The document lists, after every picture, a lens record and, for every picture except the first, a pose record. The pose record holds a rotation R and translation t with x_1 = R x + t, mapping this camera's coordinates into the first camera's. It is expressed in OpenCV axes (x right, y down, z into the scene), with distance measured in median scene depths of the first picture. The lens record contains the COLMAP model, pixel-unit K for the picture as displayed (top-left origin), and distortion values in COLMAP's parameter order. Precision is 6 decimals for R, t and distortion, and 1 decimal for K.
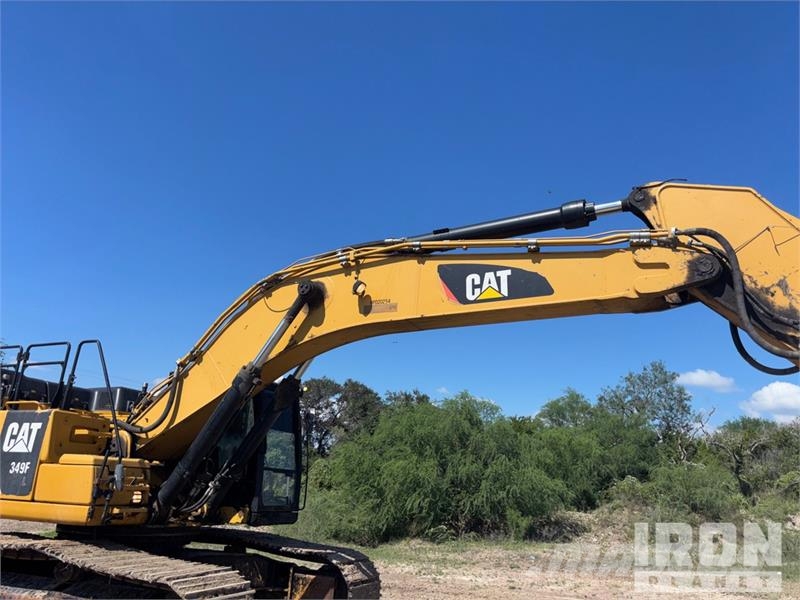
lens RADIAL K [[599.5, 0, 411.3], [0, 599.5, 301.3], [0, 0, 1]] dist [0.036185, -0.042244]
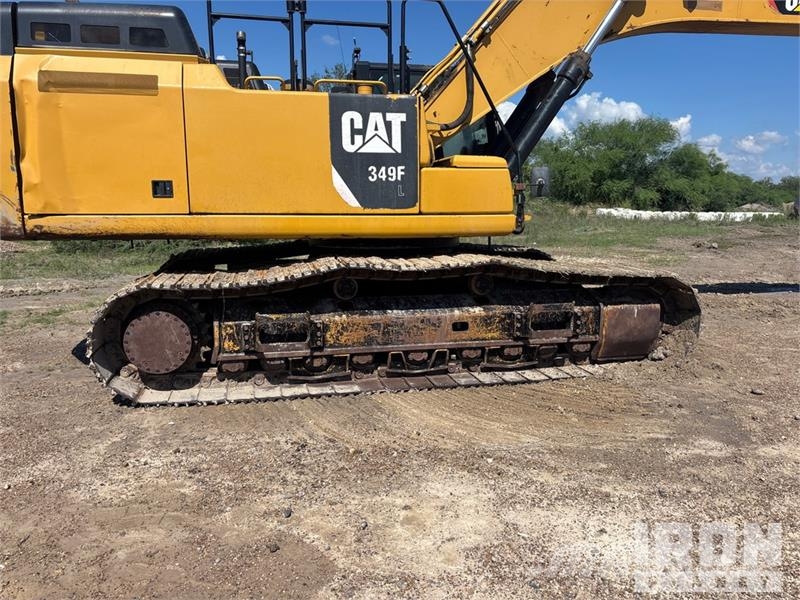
lens RADIAL K [[599.5, 0, 389.3], [0, 599.5, 310.2], [0, 0, 1]] dist [0.036185, -0.042244]
pose [[0.826132, -0.138080, 0.546296, -0.315786], [-0.133527, 0.893922, 0.427871, 0.030331], [-0.547427, -0.426424, 0.720060, 0.109232]]
